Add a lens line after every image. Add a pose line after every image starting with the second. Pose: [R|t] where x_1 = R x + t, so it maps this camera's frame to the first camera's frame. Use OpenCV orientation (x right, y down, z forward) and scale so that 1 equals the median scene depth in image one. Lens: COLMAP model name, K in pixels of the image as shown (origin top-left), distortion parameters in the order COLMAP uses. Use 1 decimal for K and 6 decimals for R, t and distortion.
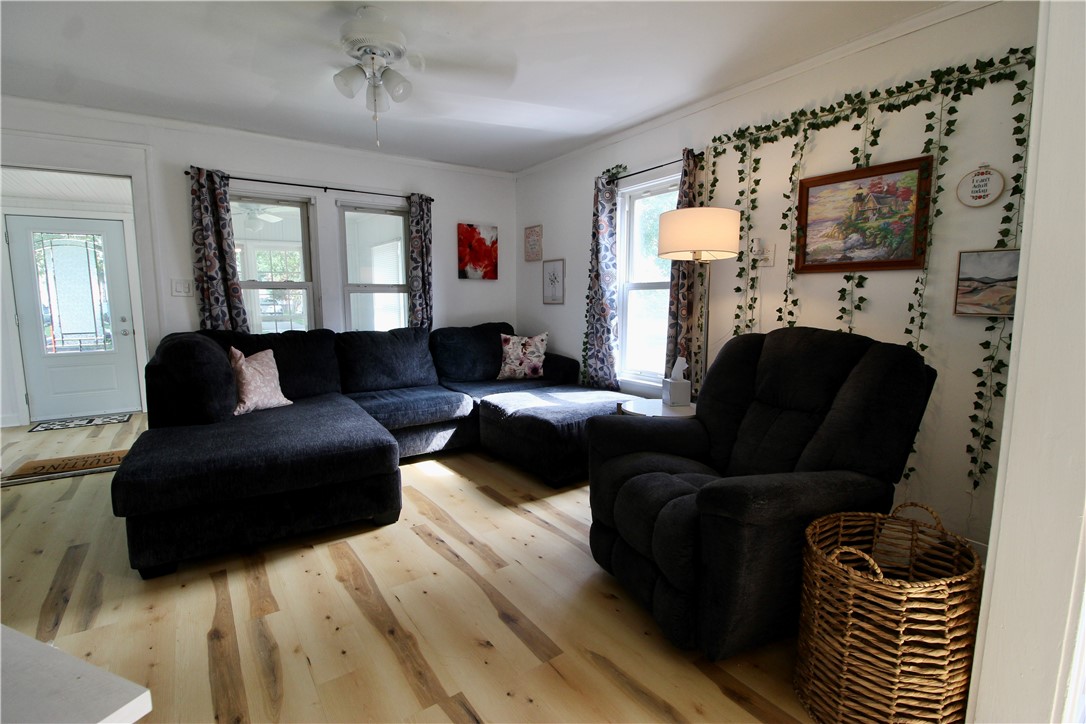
lens RADIAL K [[504.5, 0, 543.0], [0, 504.5, 362.0], [0, 0, 1]] dist [-0.017552, -0.000547]
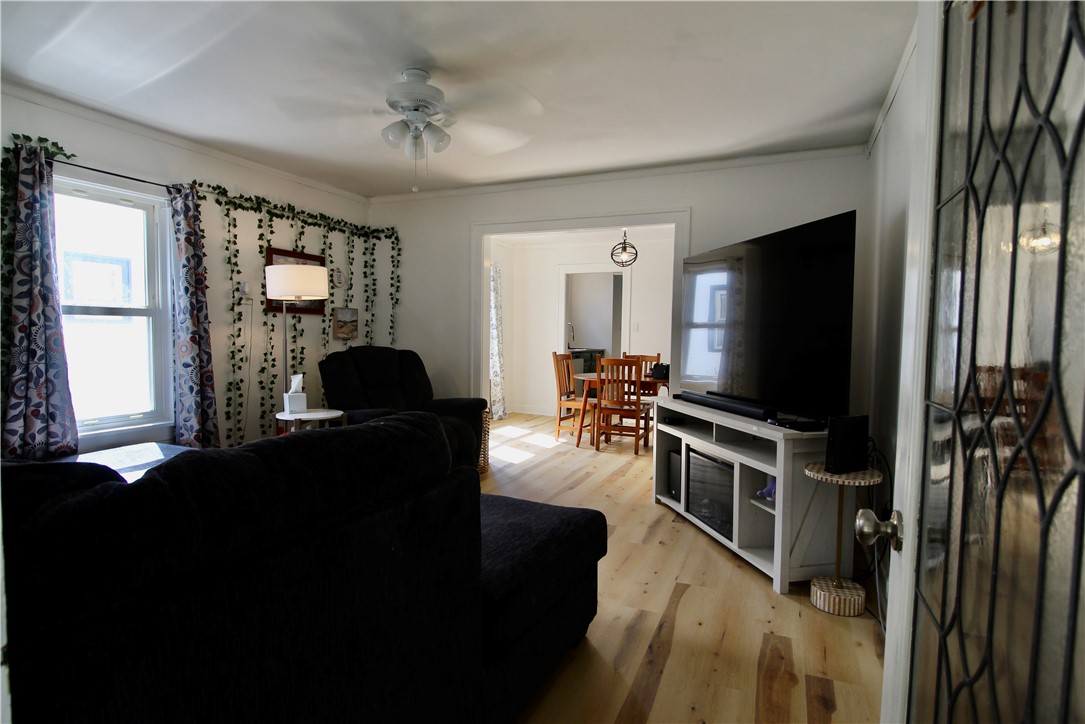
lens RADIAL K [[541.5, 0, 542.5], [0, 541.5, 362.0], [0, 0, 1]] dist [0.002386, 0.000460]
pose [[-0.518657, -0.047064, 0.853686, -1.319809], [0.096974, 0.988802, 0.113429, -0.147321], [-0.849465, 0.141616, -0.508285, 1.249009]]
